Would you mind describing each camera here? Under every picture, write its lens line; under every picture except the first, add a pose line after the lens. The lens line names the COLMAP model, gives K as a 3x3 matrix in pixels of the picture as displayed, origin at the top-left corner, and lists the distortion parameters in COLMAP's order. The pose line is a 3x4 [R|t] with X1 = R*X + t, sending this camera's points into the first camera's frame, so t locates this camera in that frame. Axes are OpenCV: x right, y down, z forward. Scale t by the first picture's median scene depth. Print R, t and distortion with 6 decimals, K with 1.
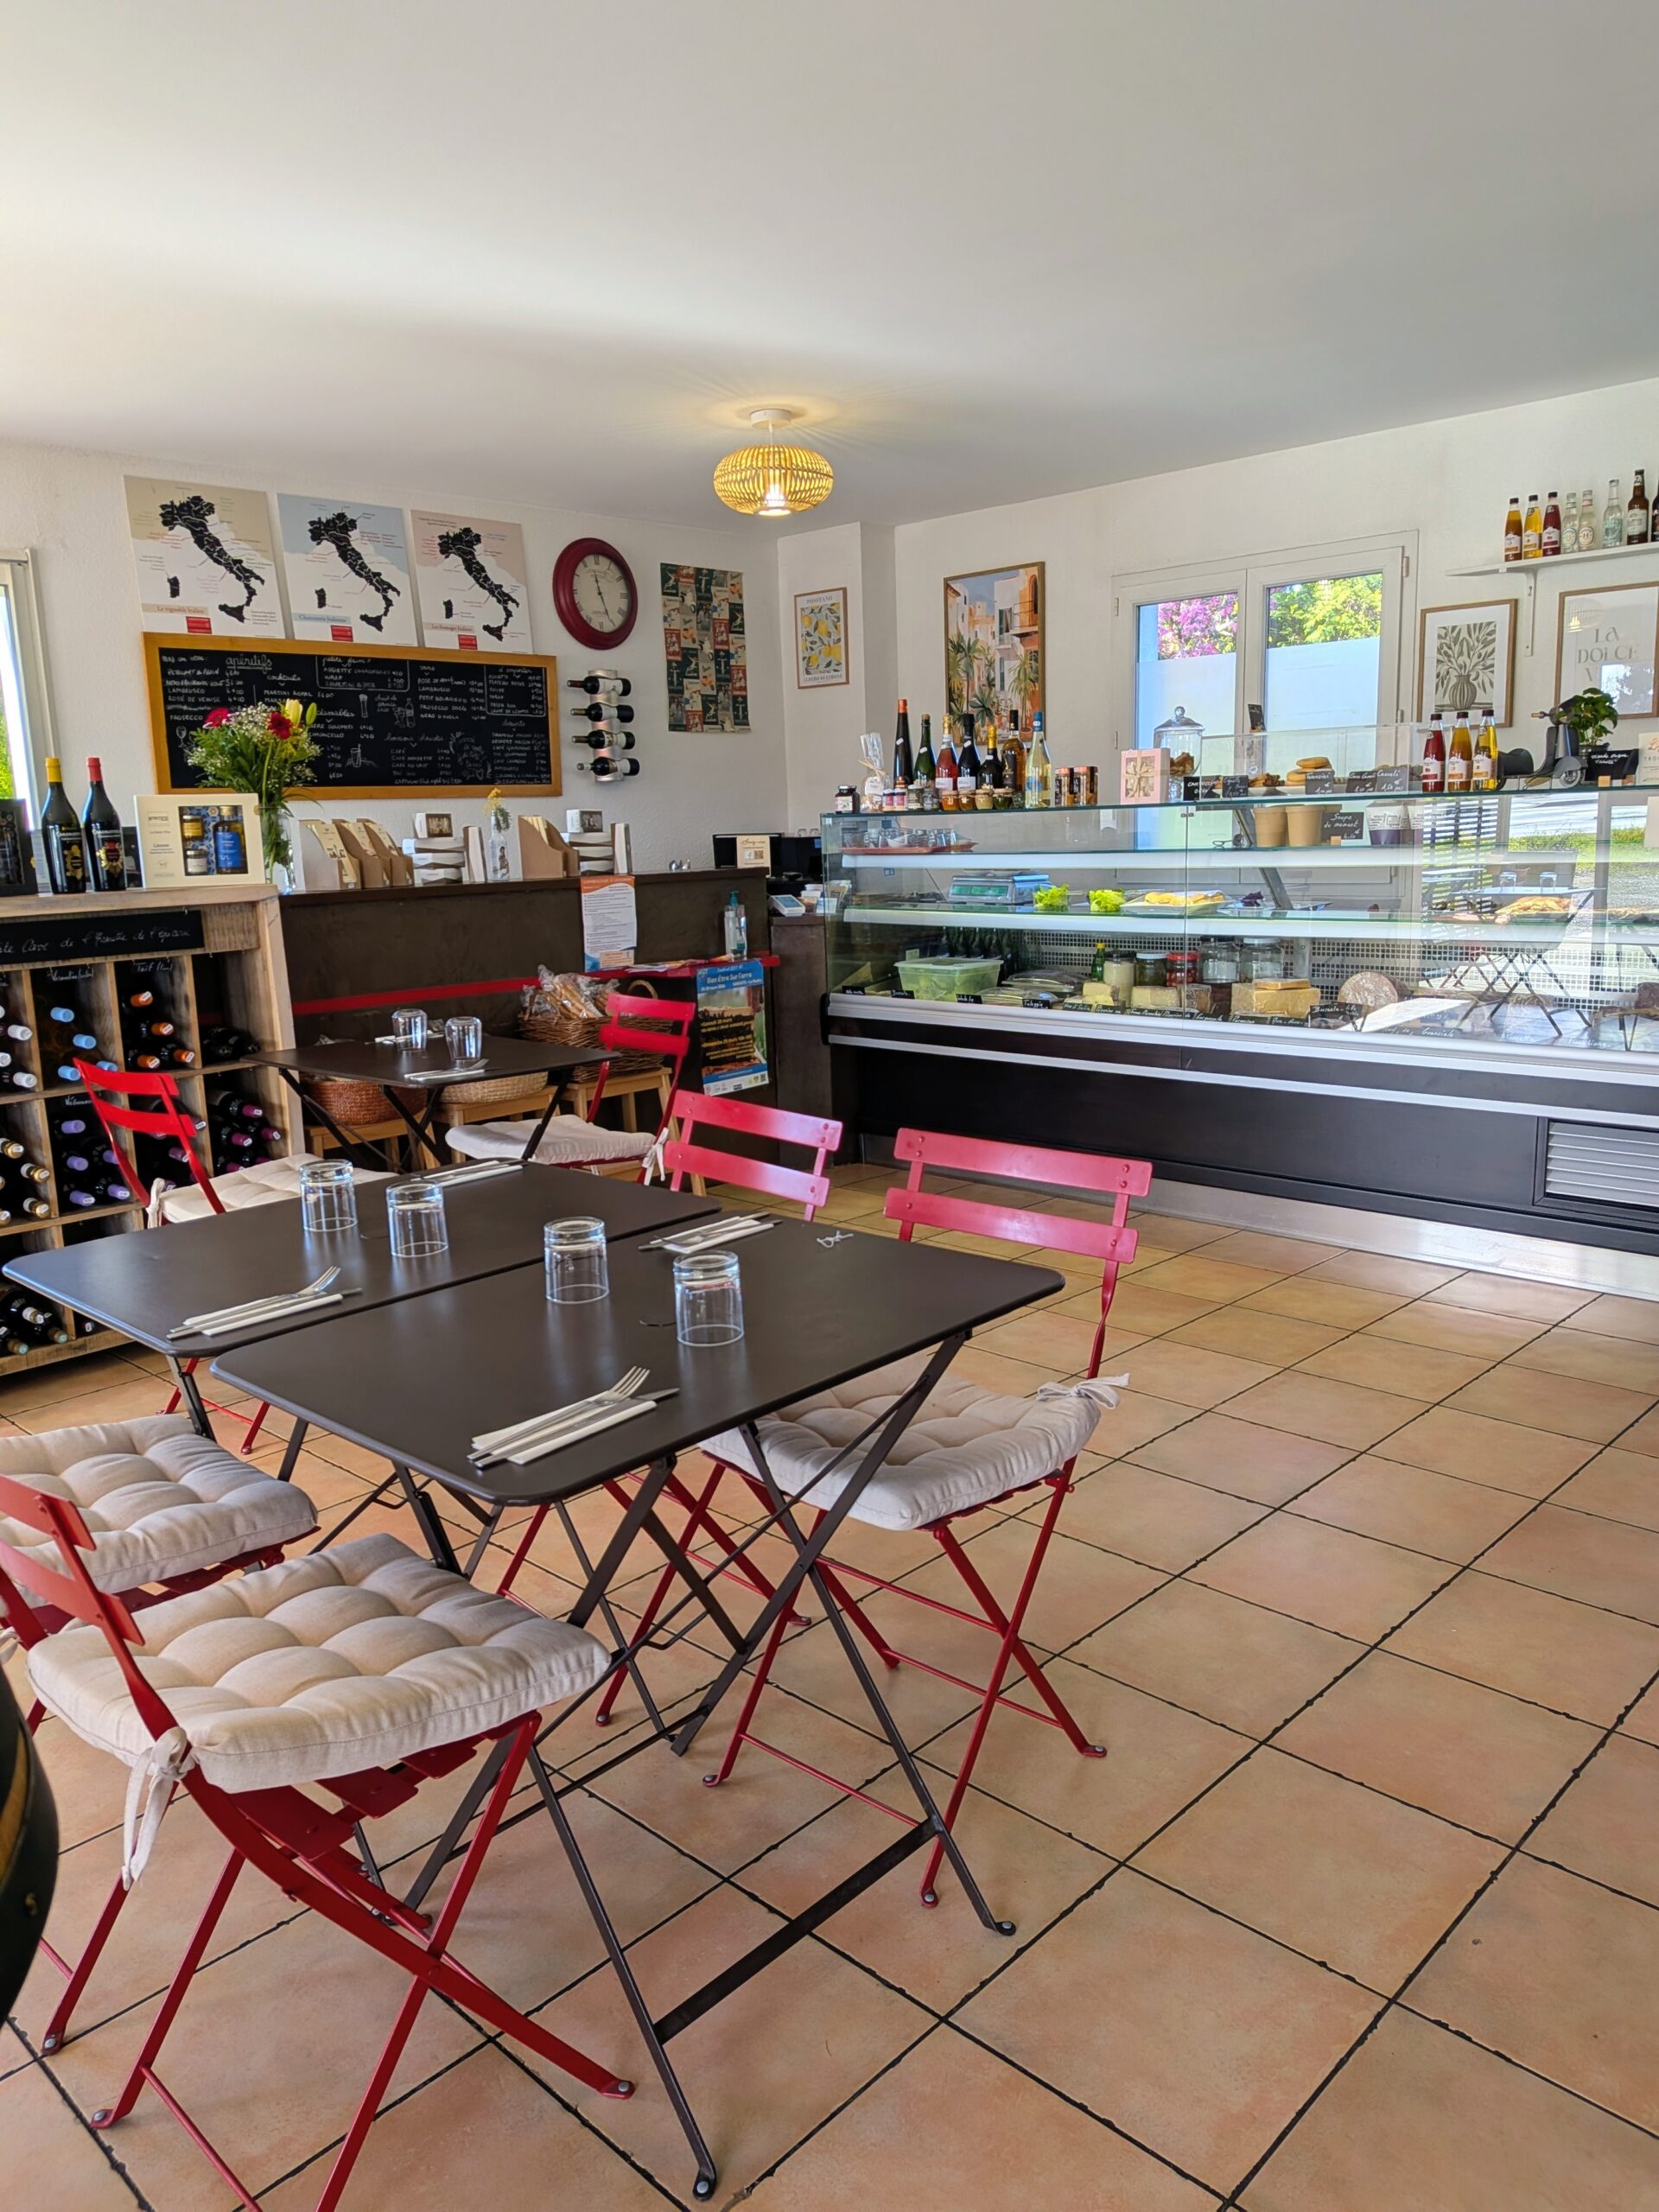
lens RADIAL K [[1625.8, 0, 832.0], [0, 1625.8, 1101.2], [0, 0, 1]] dist [0.067628, -0.000768]
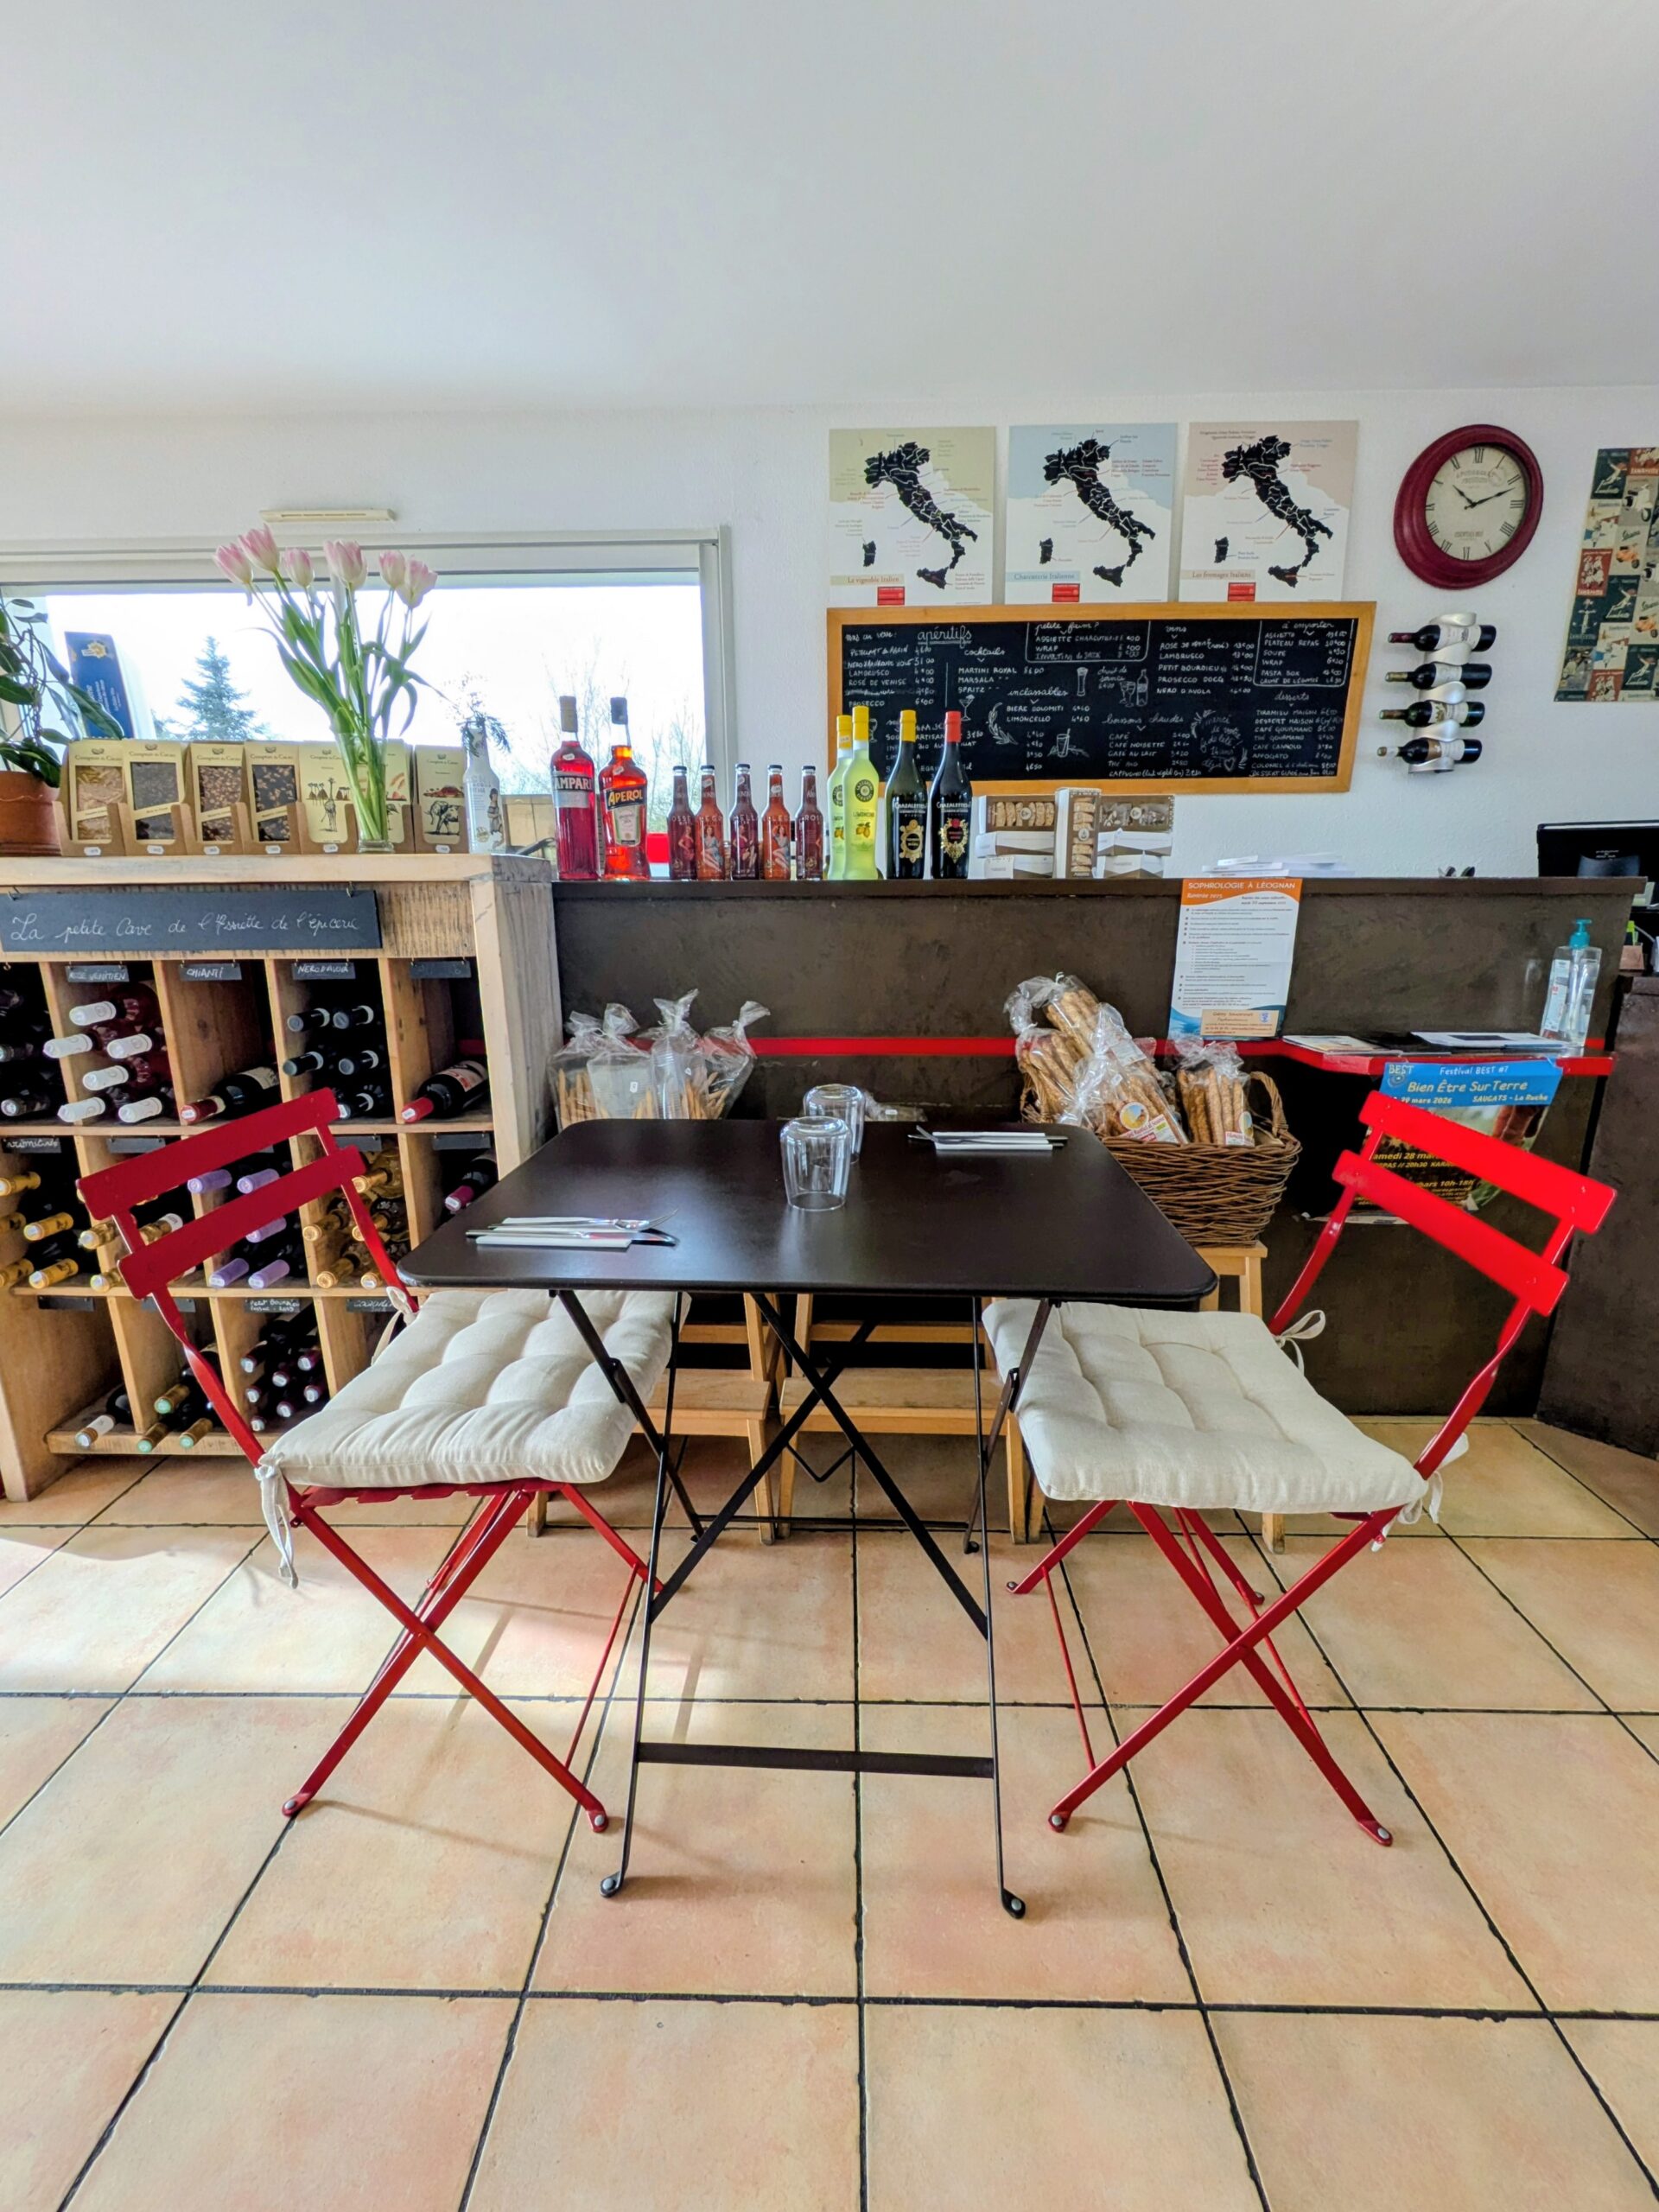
lens RADIAL K [[913.6, 0, 832.2], [0, 913.6, 1108.4], [0, 0, 1]] dist [0.006013, 0.001213]
pose [[0.681637, 0.200547, -0.703670, 0.005826], [-0.144575, 0.979660, 0.139157, -0.069354], [0.717265, 0.006879, 0.696766, 0.564168]]
